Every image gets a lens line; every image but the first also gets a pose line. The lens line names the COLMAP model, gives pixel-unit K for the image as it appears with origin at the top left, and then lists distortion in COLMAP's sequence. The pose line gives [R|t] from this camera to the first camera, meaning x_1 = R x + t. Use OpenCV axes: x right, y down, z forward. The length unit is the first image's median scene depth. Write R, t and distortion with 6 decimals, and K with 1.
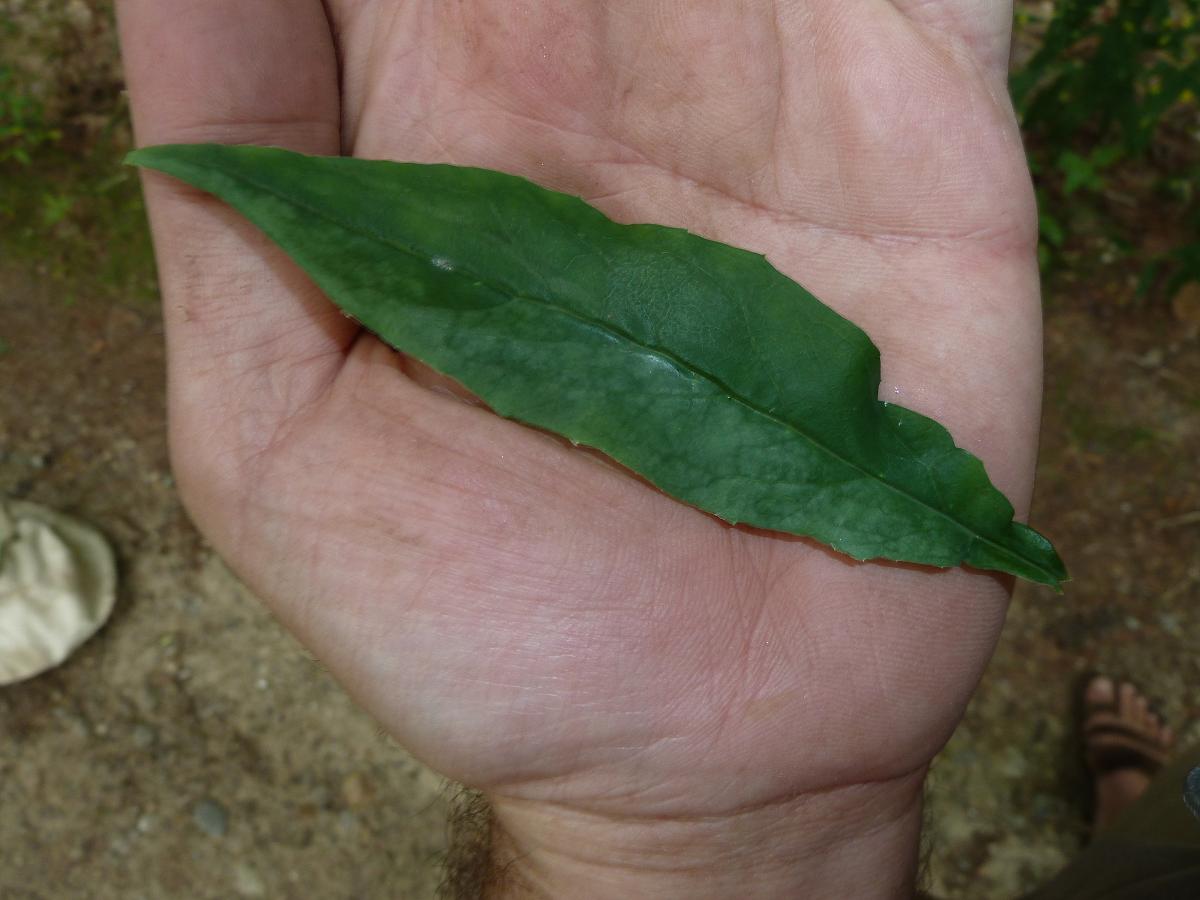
lens RADIAL K [[873.0, 0, 595.3], [0, 873.0, 441.9], [0, 0, 1]] dist [-0.037234, 0.003031]
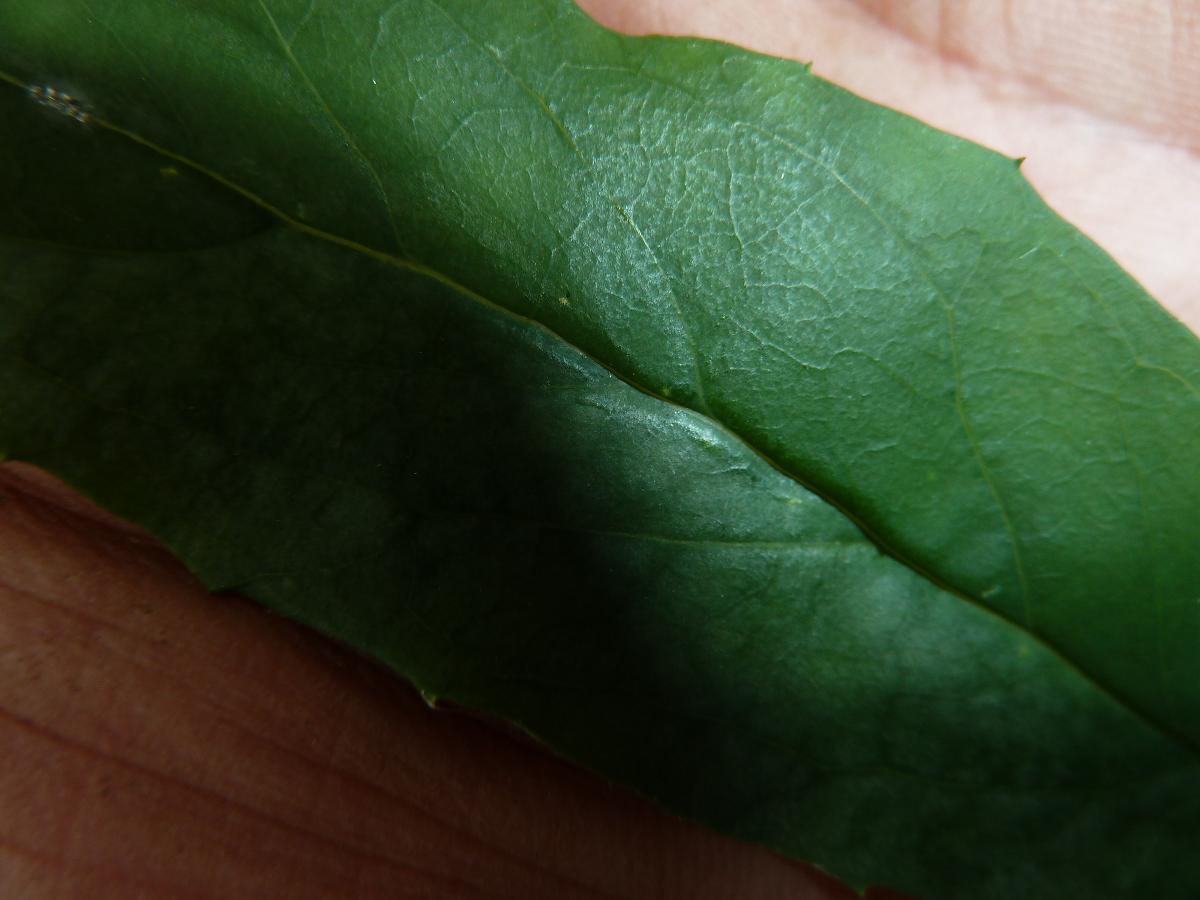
lens RADIAL K [[873.0, 0, 576.8], [0, 873.0, 499.5], [0, 0, 1]] dist [-0.037234, 0.003031]
pose [[0.997130, 0.075700, 0.001057, 0.025455], [-0.075392, 0.991616, 0.104948, -0.101626], [0.006897, -0.104726, 0.994477, 0.646369]]
